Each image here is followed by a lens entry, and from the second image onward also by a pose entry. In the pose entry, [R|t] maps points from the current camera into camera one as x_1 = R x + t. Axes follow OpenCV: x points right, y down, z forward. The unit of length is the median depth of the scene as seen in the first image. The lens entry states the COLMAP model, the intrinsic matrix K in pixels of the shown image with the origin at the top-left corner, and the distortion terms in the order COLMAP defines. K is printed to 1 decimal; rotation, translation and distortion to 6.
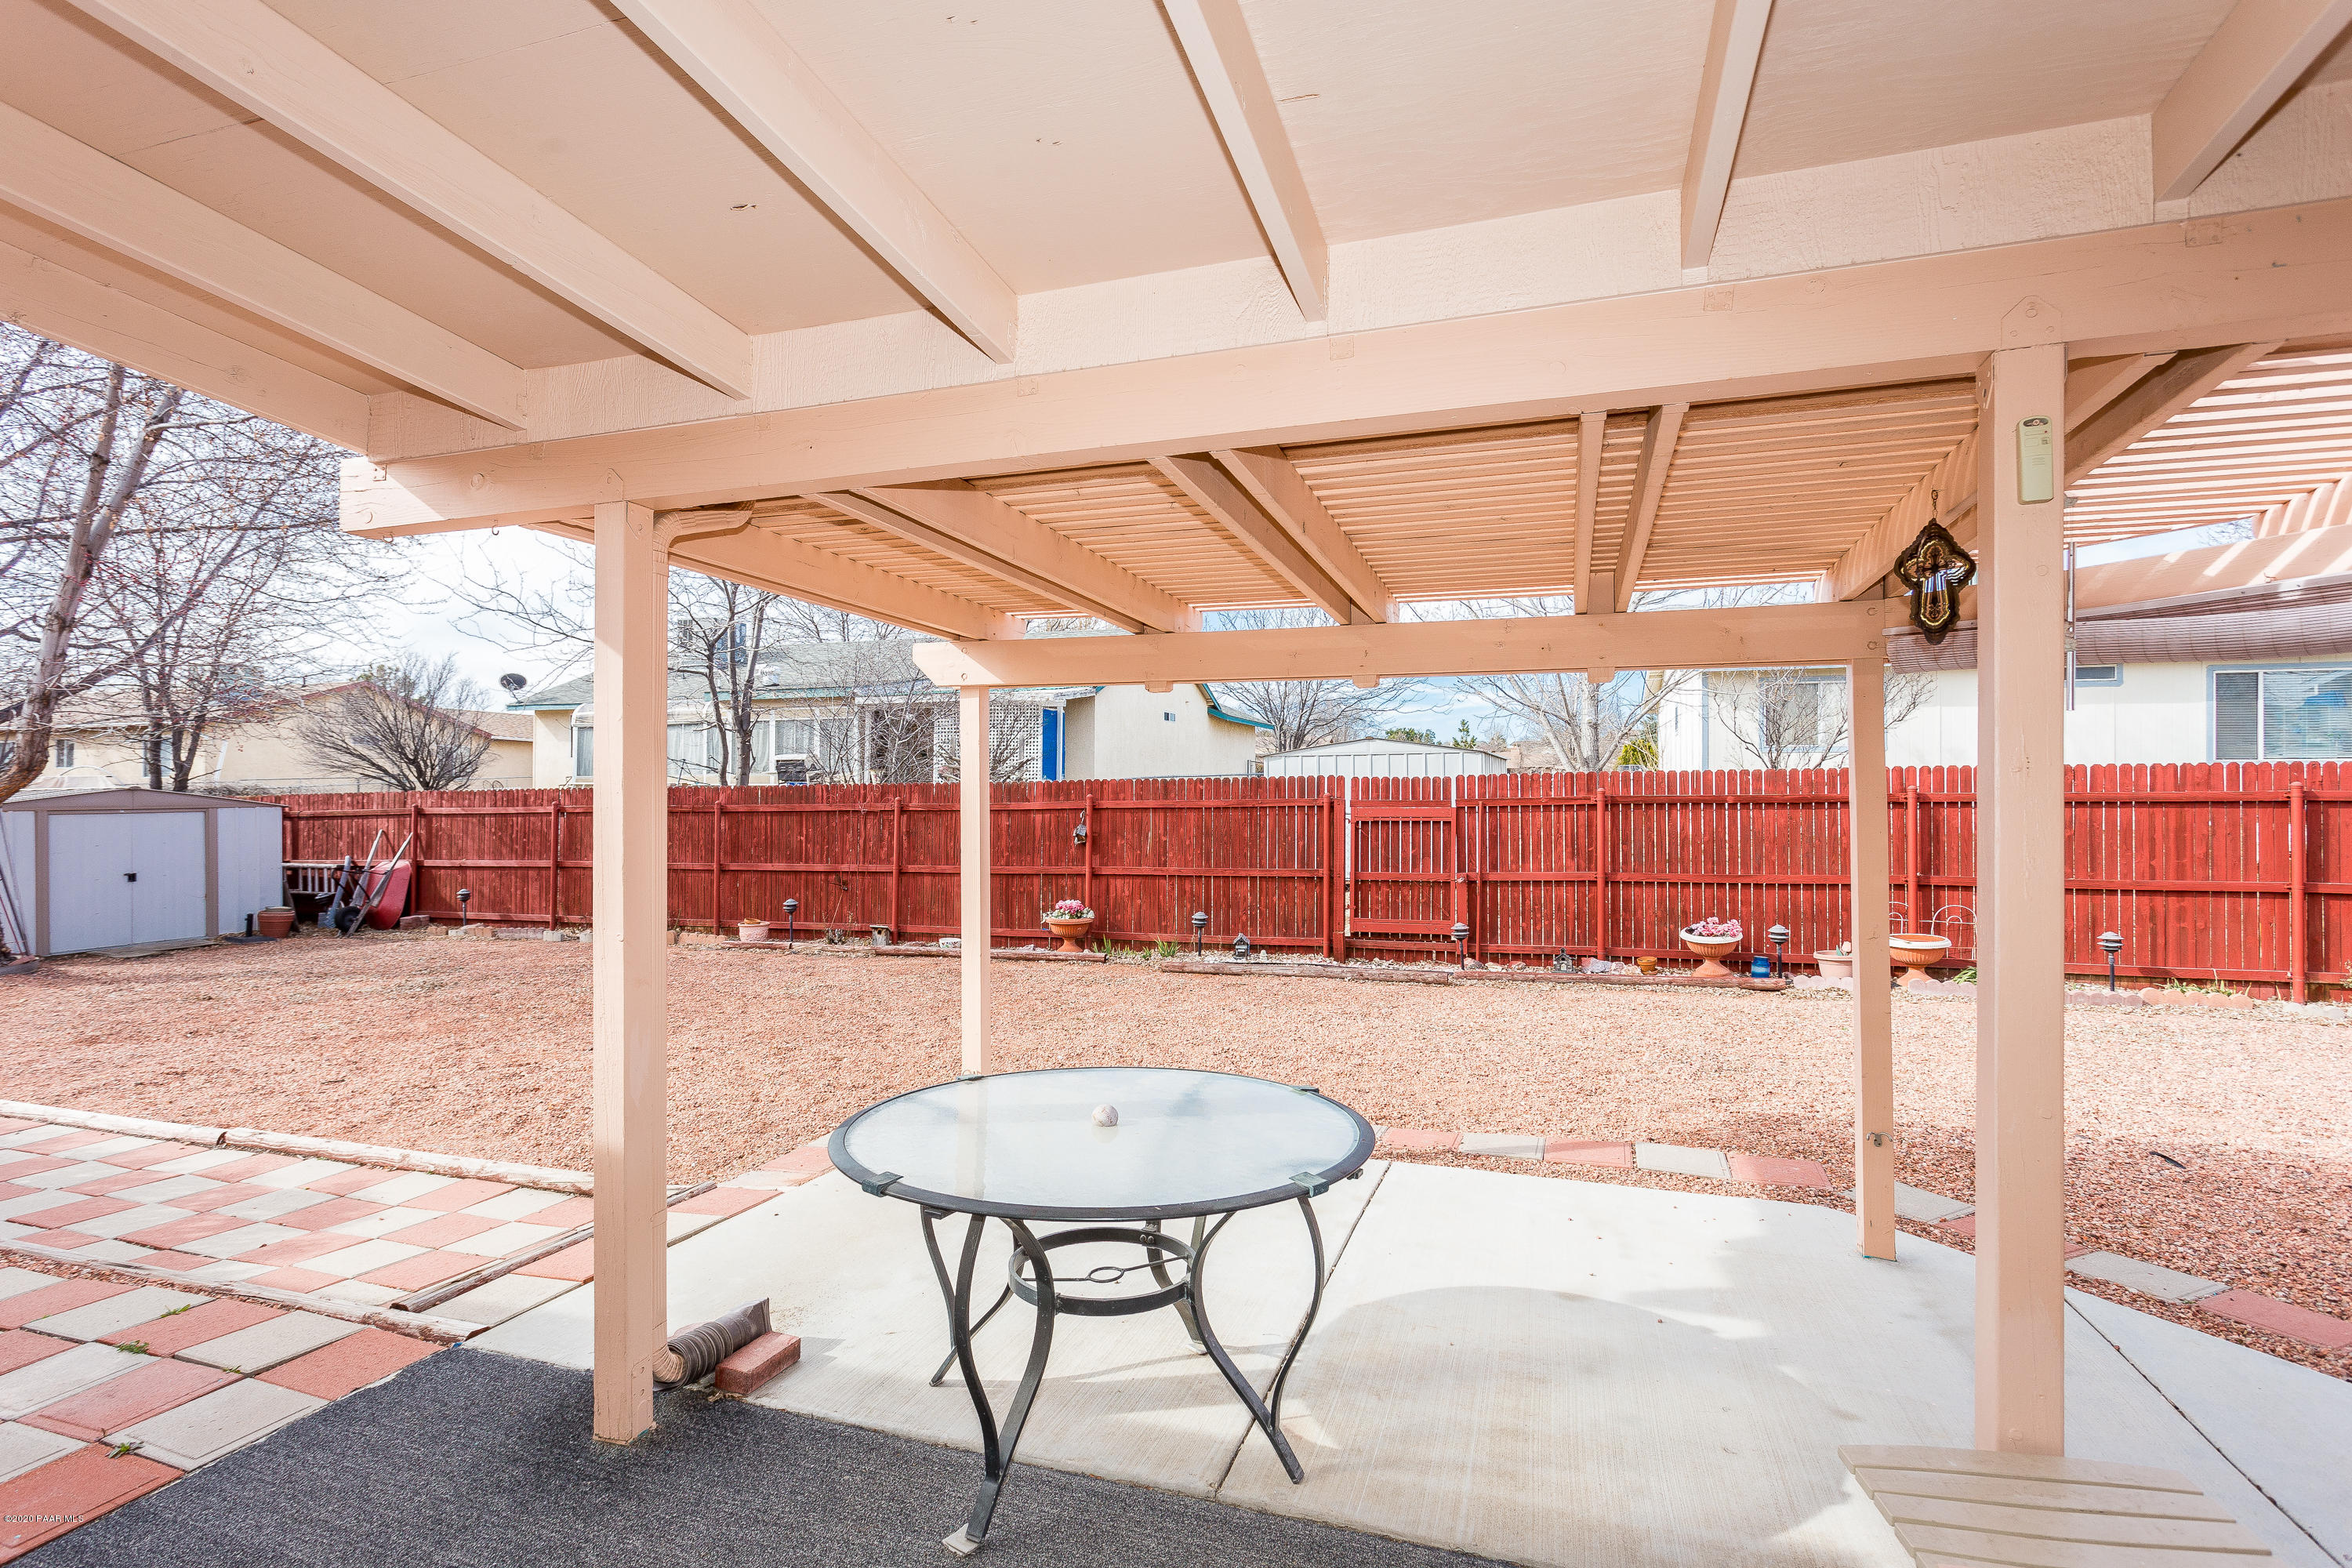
lens RADIAL K [[1136.1, 0, 1206.1], [0, 1136.1, 790.9], [0, 0, 1]] dist [0.001313, 0.000705]
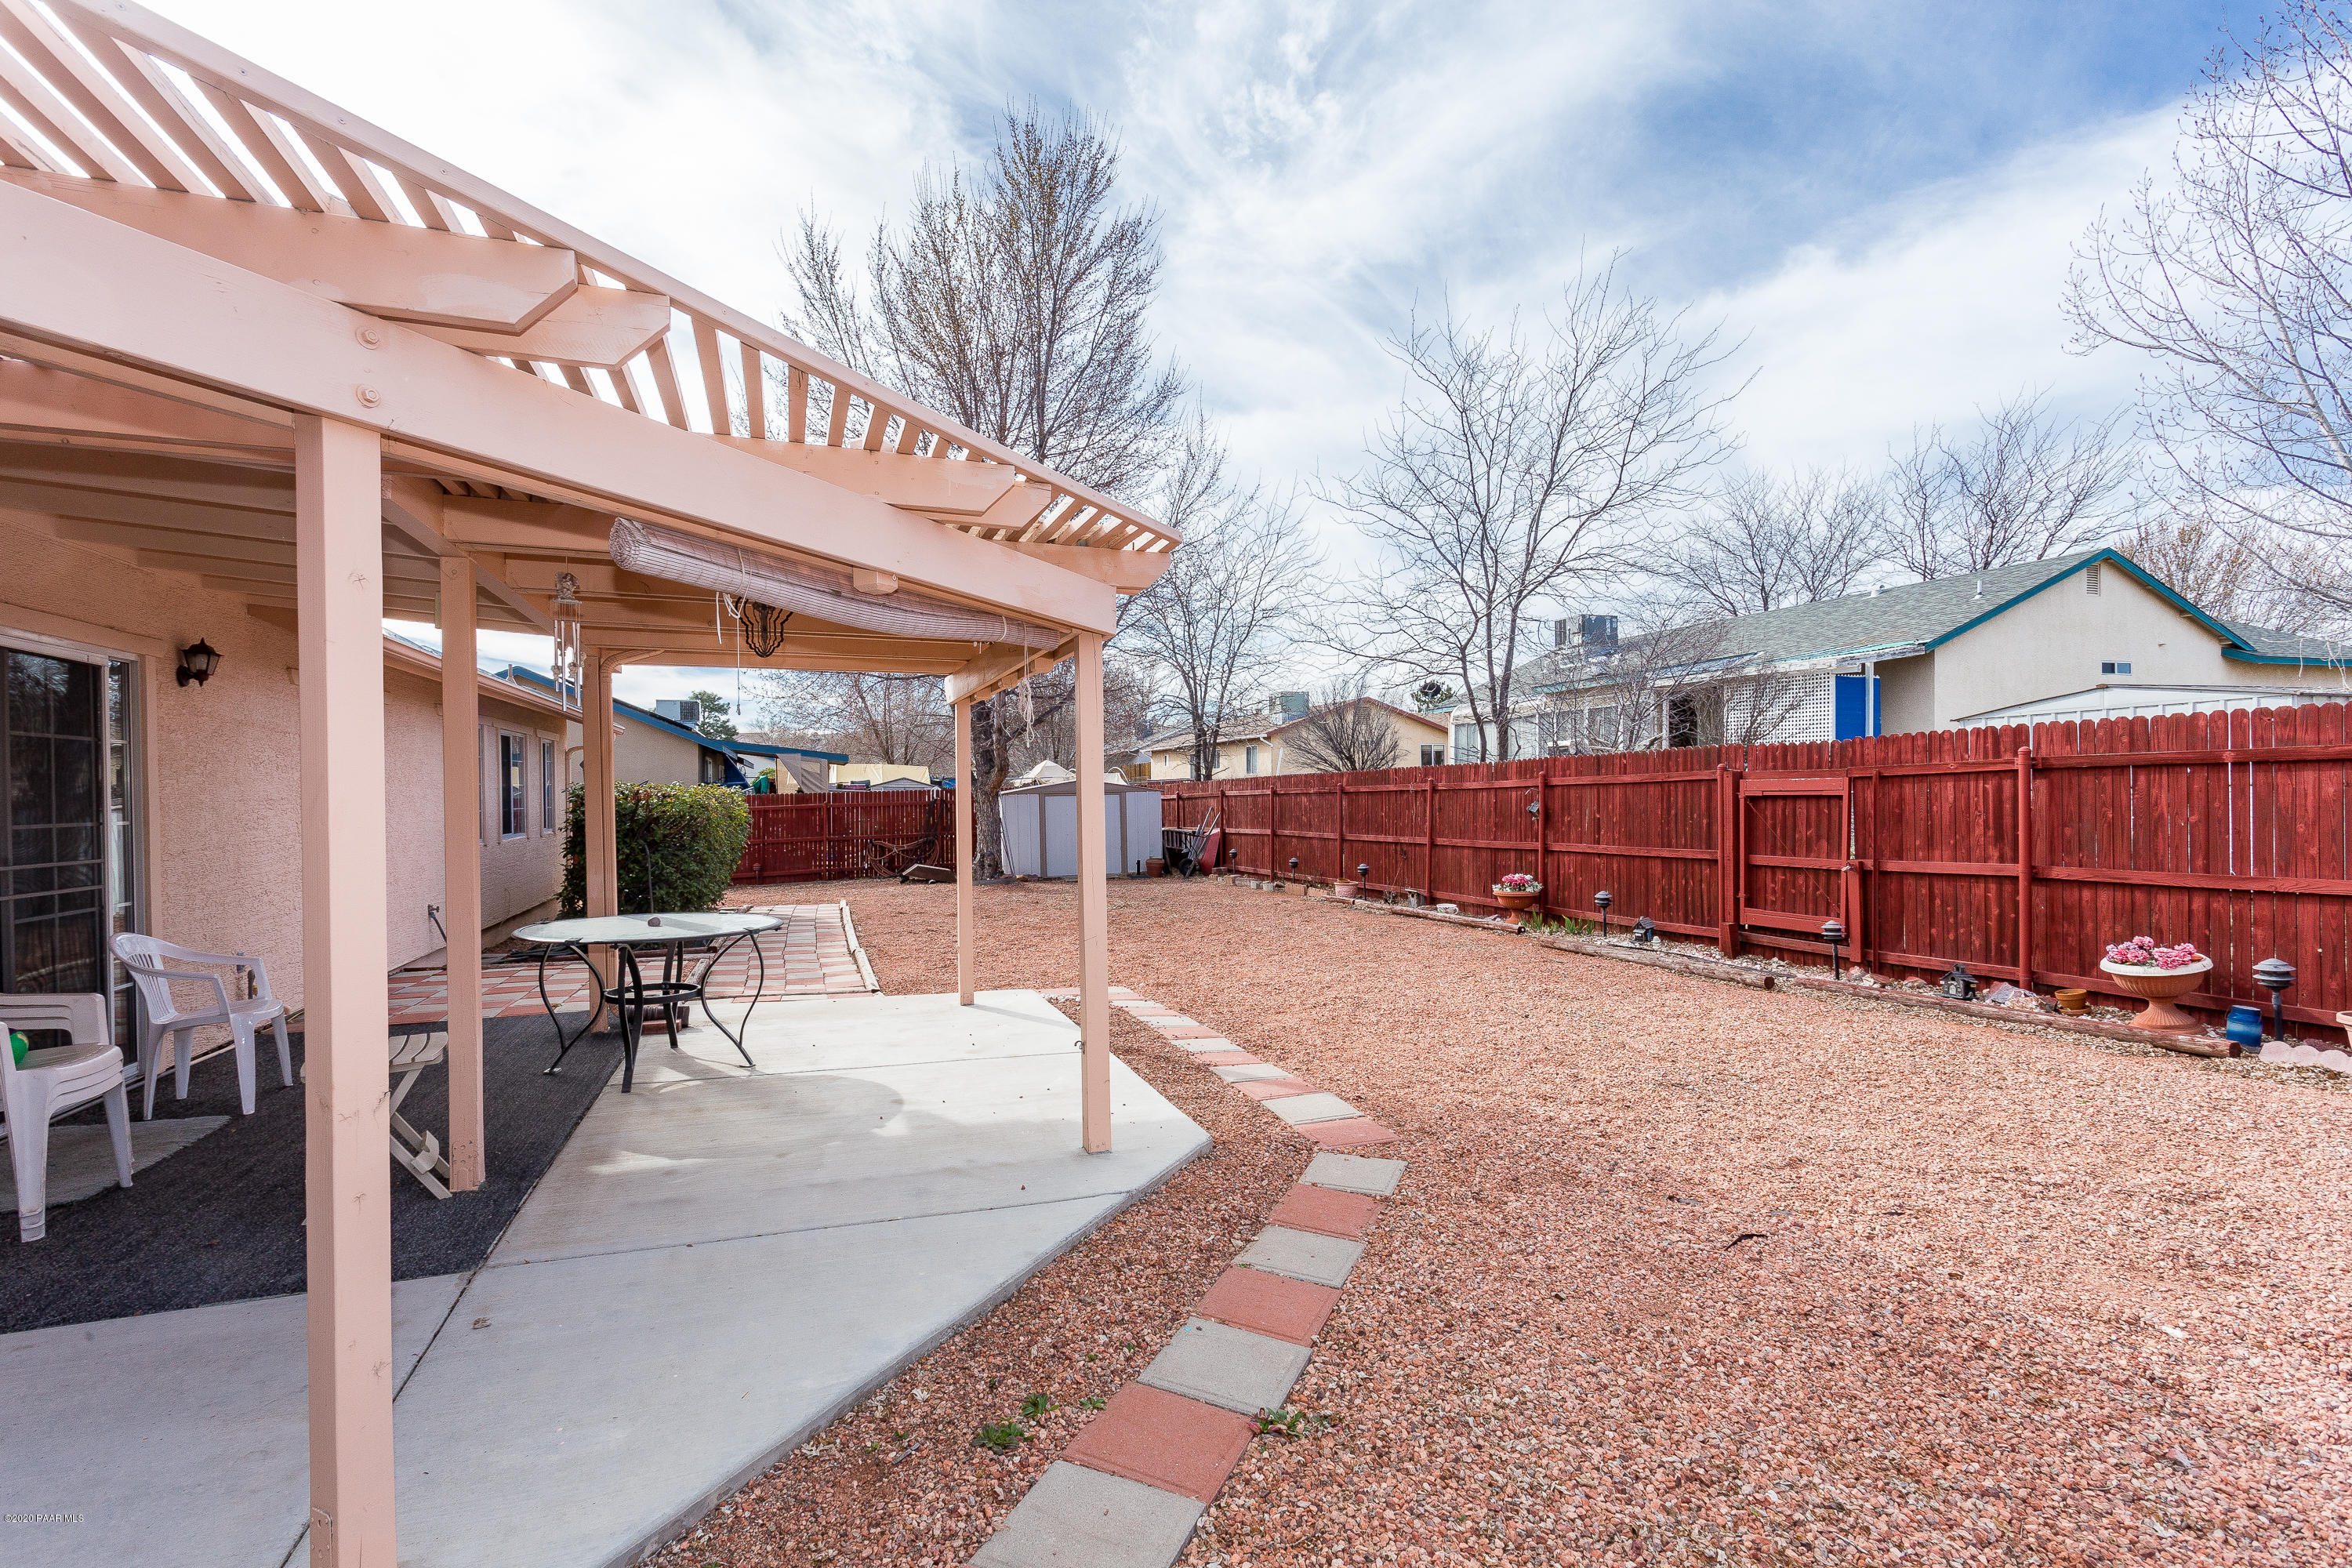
lens RADIAL K [[1132.5, 0, 1165.3], [0, 1132.5, 799.3], [0, 0, 1]] dist [0.000886, 0.000162]
pose [[0.601411, -0.001613, -0.798938, 0.465027], [0.015679, 0.999829, 0.009784, 0.011098], [0.798786, -0.018411, 0.601334, 0.107304]]
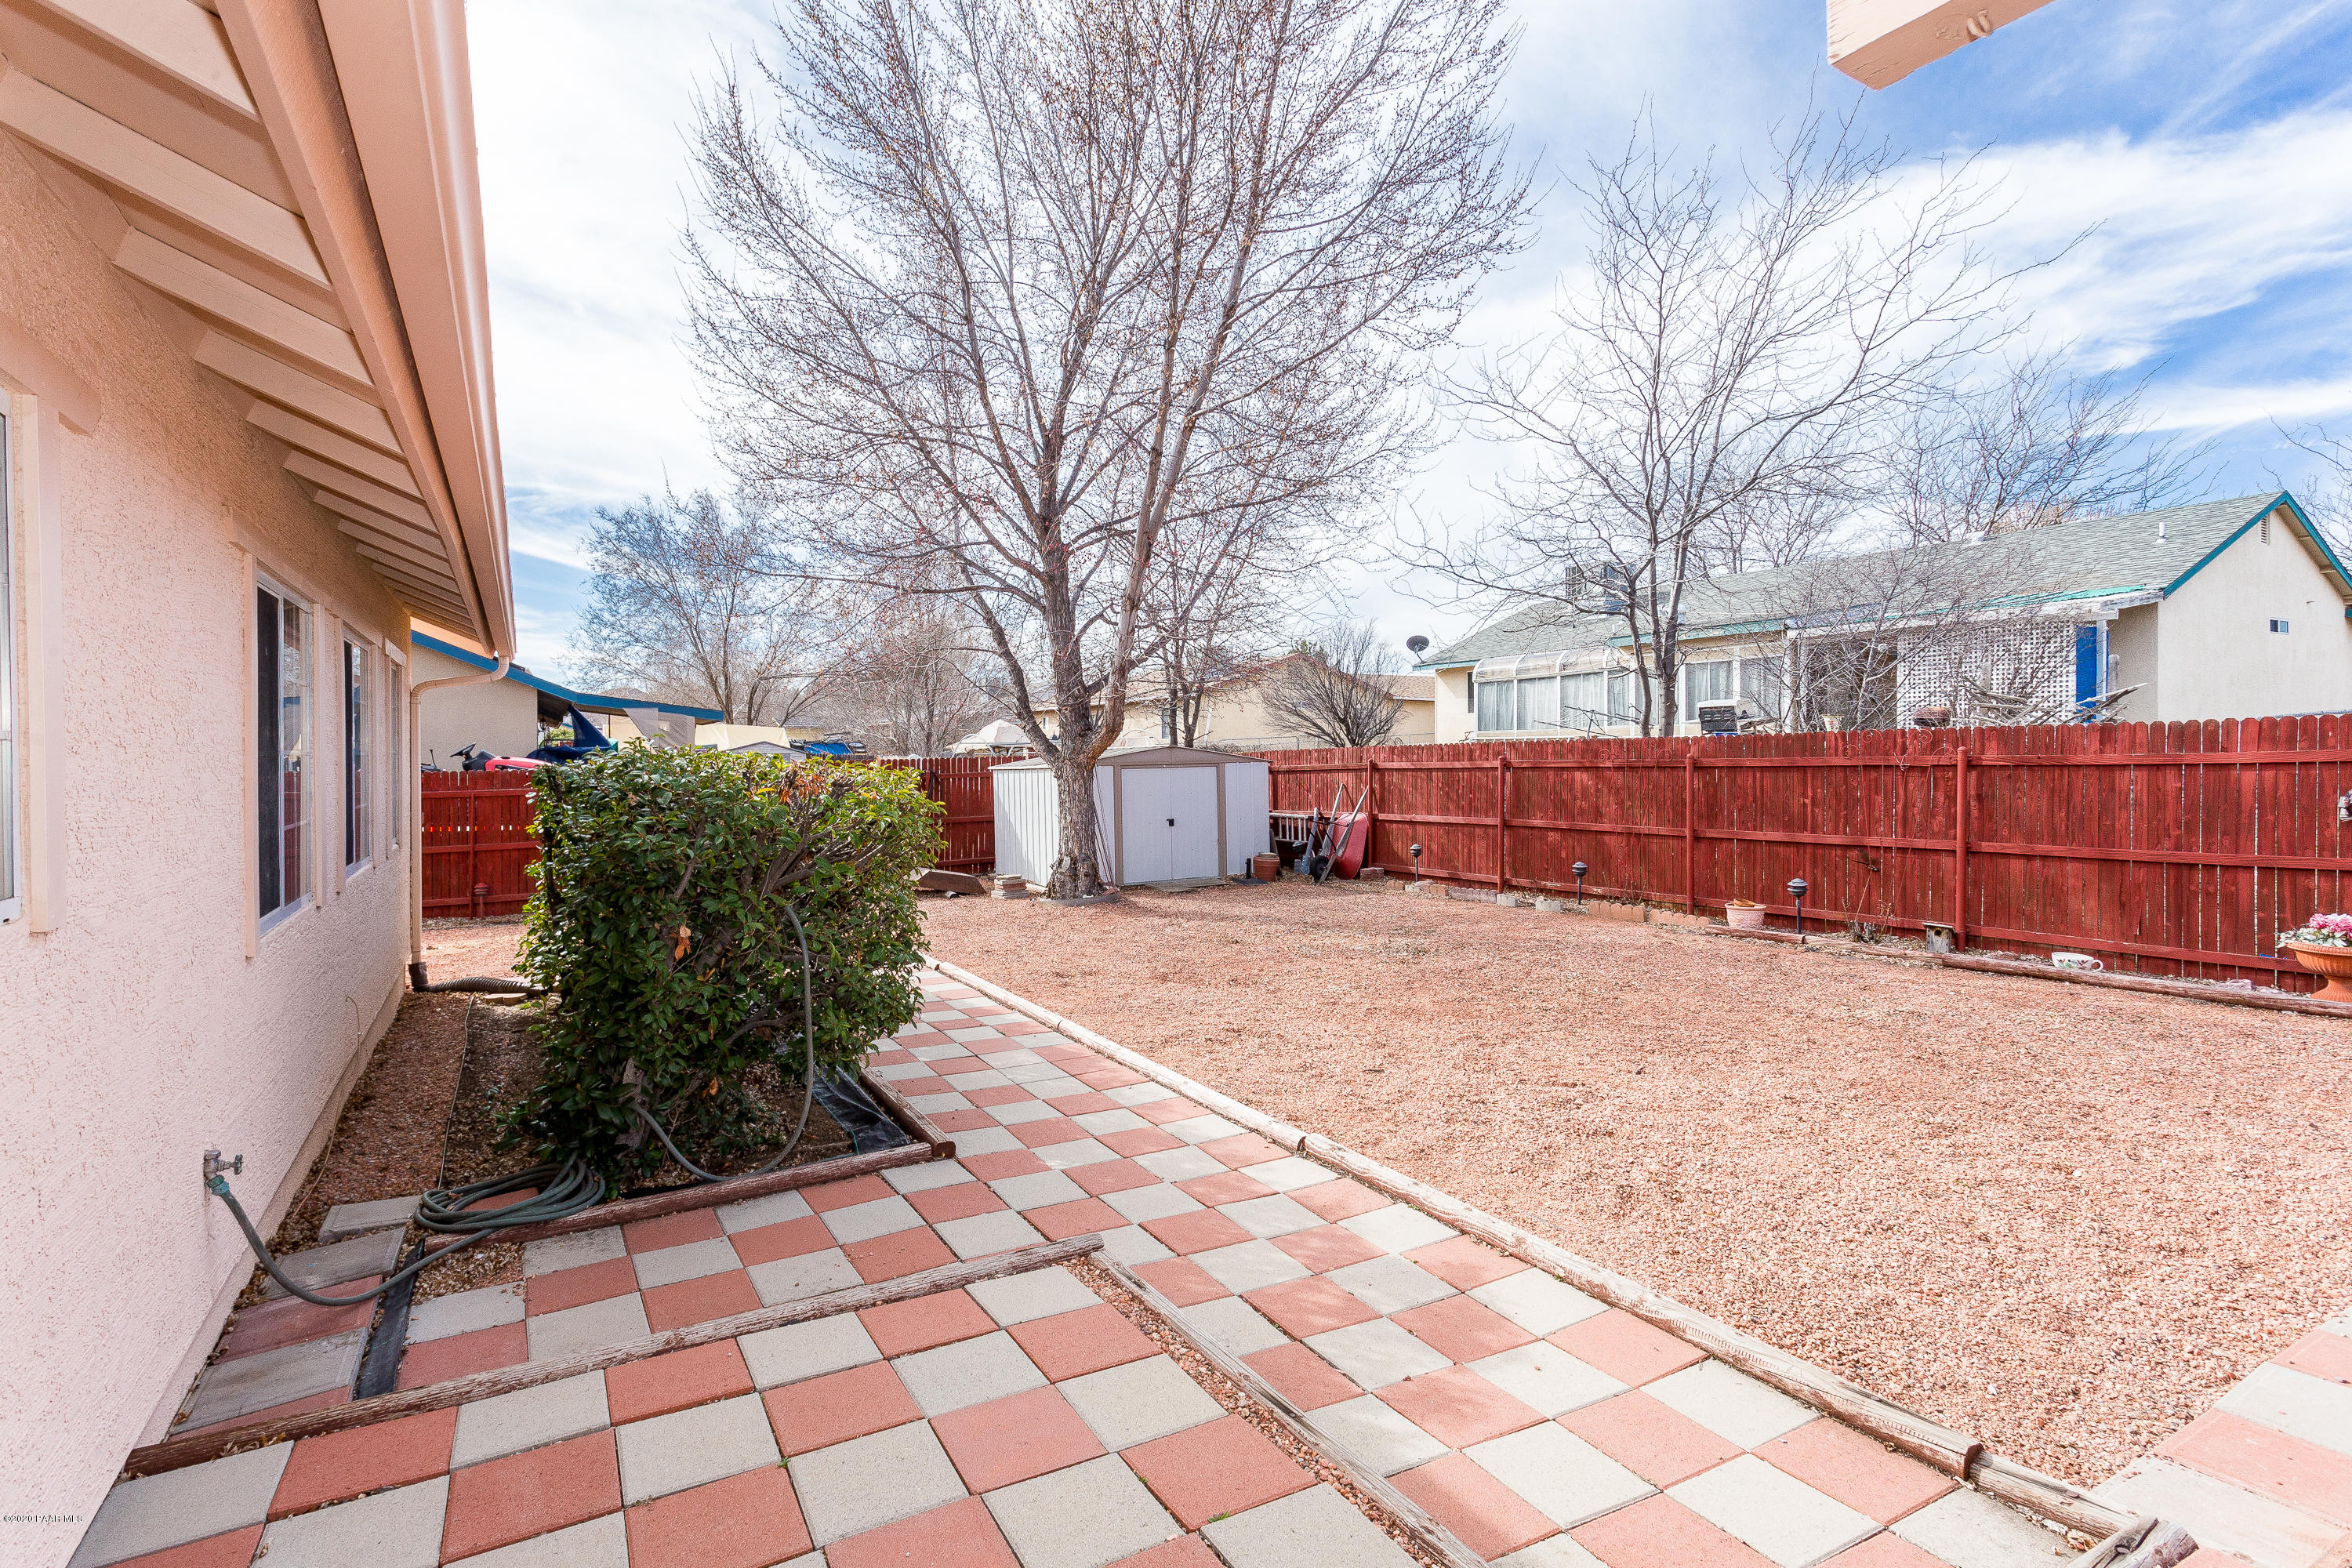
lens RADIAL K [[1151.7, 0, 1181.8], [0, 1151.7, 748.9], [0, 0, 1]] dist [-0.002616, 0.000111]
pose [[0.747665, -0.009489, -0.664008, -0.154847], [0.011546, 0.999933, -0.001288, 0.002221], [0.663976, -0.006704, 0.747724, 0.127223]]
